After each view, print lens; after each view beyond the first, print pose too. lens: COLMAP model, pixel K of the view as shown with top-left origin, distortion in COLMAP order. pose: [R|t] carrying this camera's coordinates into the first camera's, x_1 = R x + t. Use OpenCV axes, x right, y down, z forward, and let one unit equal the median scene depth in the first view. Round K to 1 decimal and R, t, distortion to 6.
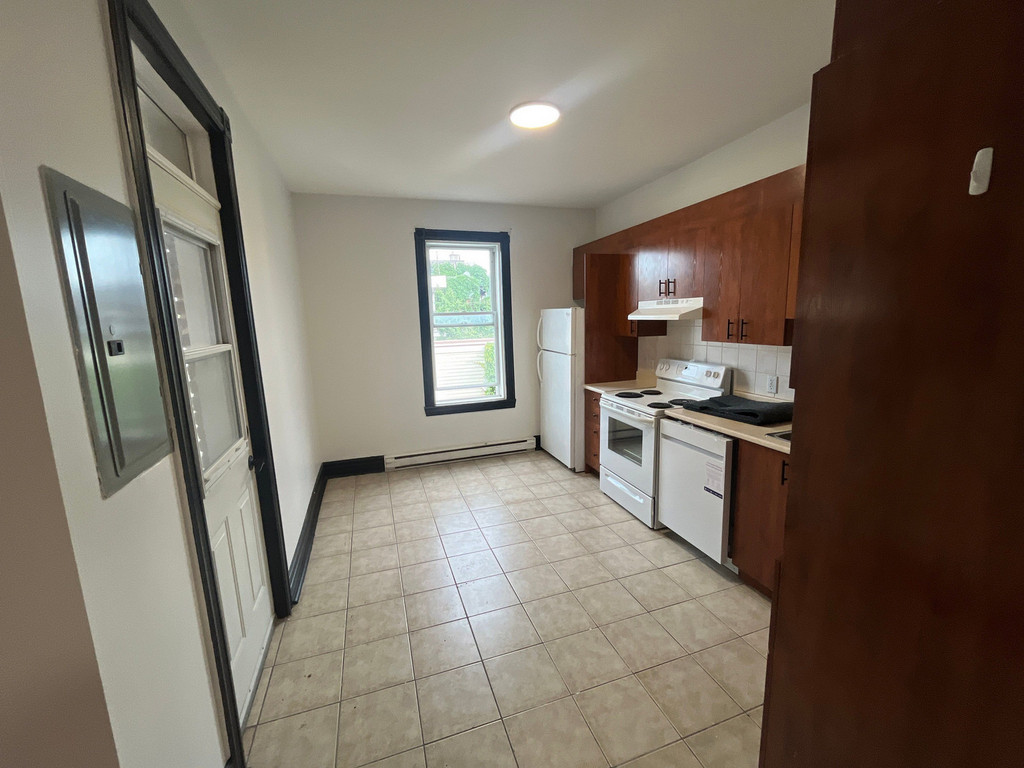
lens RADIAL K [[415.1, 0, 512.7], [0, 415.1, 382.0], [0, 0, 1]] dist [-0.003899, -0.000136]
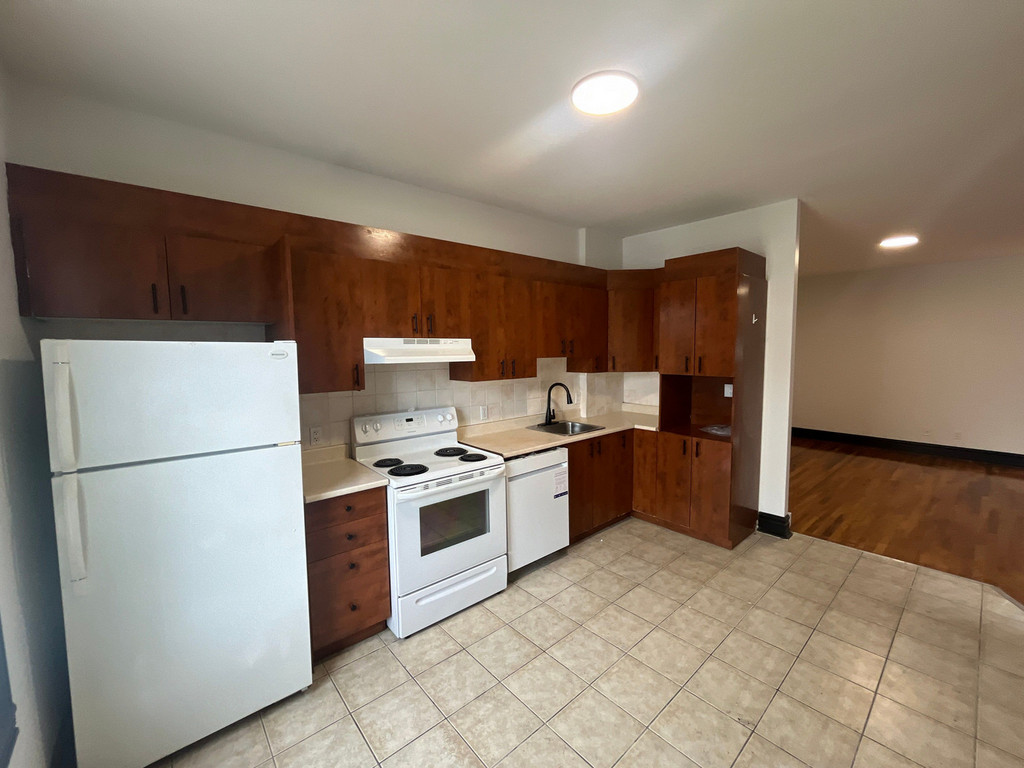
lens RADIAL K [[415.1, 0, 512.8], [0, 415.1, 383.6], [0, 0, 1]] dist [-0.003899, -0.000136]
pose [[-0.372263, -0.038617, 0.927324, -0.497162], [0.171208, 0.979131, 0.109503, -0.183062], [-0.912200, 0.199529, -0.357882, 1.231325]]
